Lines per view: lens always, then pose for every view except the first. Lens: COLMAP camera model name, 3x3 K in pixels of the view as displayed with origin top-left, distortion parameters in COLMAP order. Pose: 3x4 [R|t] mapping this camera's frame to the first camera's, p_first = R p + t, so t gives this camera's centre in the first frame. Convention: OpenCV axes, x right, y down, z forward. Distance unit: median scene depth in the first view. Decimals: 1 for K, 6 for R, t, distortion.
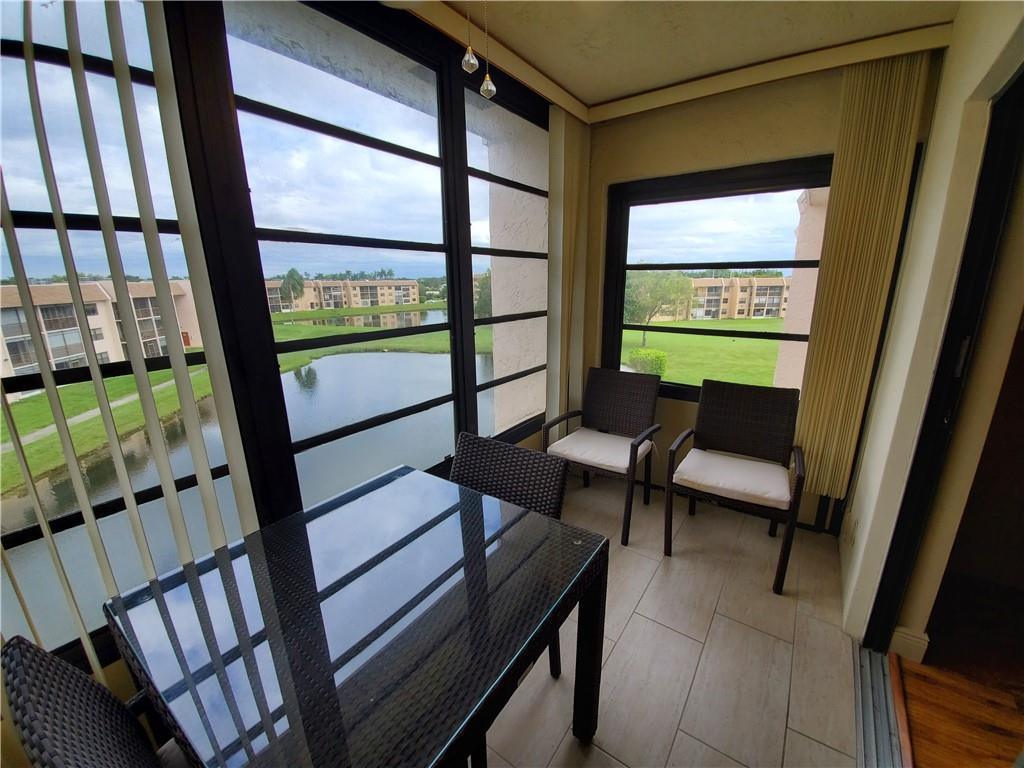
lens RADIAL K [[405.0, 0, 523.8], [0, 405.0, 389.0], [0, 0, 1]] dist [0.014219, -0.017990]
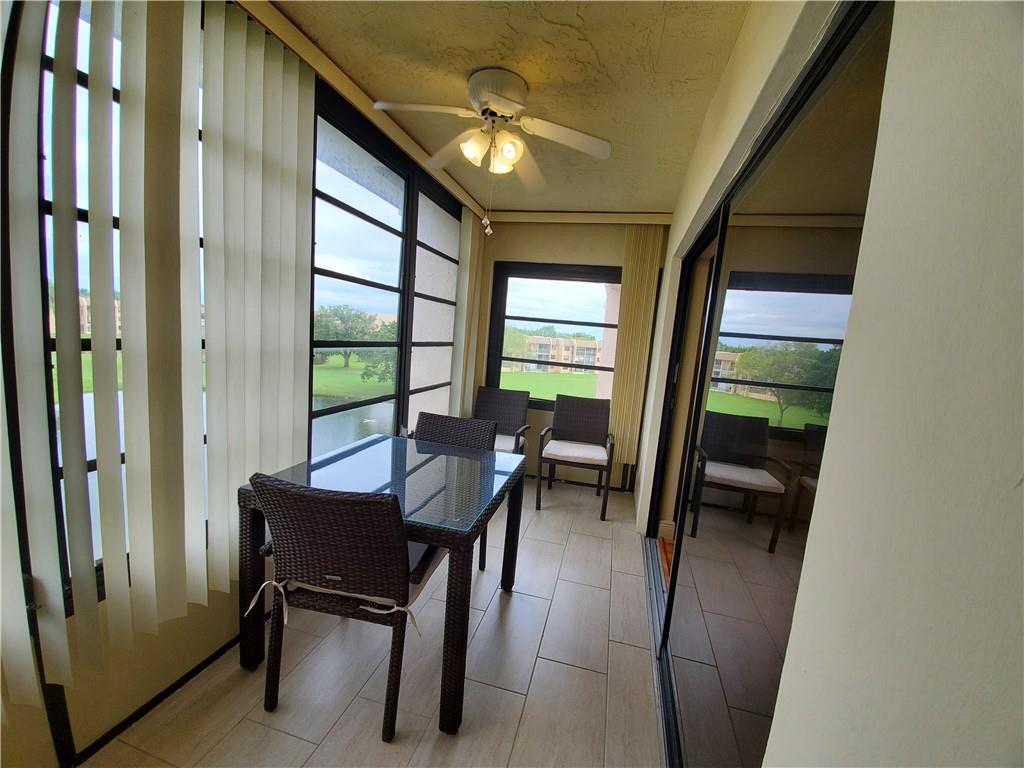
lens RADIAL K [[405.0, 0, 523.8], [0, 405.0, 389.0], [0, 0, 1]] dist [0.014219, -0.017990]
pose [[0.925937, 0.036191, 0.375940, -0.268291], [0.007934, 0.993315, -0.115165, 0.145221], [-0.377595, 0.109618, 0.919460, -0.389206]]
